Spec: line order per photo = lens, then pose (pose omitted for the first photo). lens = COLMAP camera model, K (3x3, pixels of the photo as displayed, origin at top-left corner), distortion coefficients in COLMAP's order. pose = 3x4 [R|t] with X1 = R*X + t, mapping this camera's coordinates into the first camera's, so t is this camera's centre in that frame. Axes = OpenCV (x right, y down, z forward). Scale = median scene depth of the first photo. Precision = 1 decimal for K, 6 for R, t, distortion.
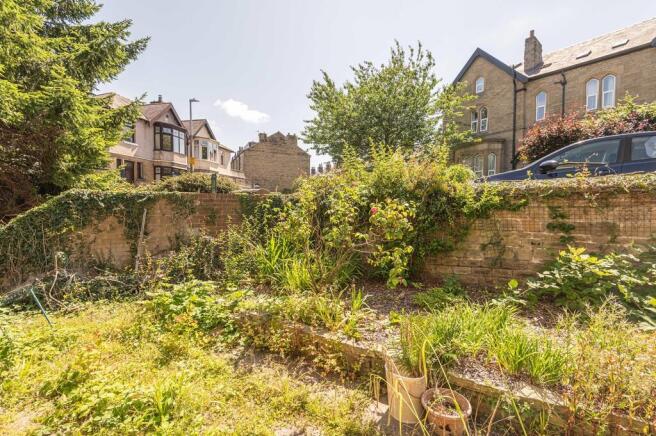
lens RADIAL K [[299.2, 0, 328.9], [0, 299.2, 216.8], [0, 0, 1]] dist [0.002124, -0.000307]
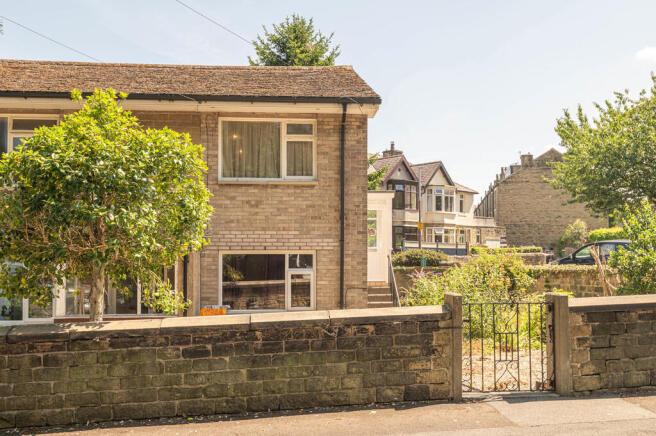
lens RADIAL K [[687.6, 0, 327.7], [0, 687.6, 219.7], [0, 0, 1]] dist [0.040644, 0.000000]
pose [[0.828543, -0.028054, -0.559222, 0.459565], [-0.020195, 0.996597, -0.079915, -0.006918], [0.559561, 0.077507, 0.825157, -0.864503]]
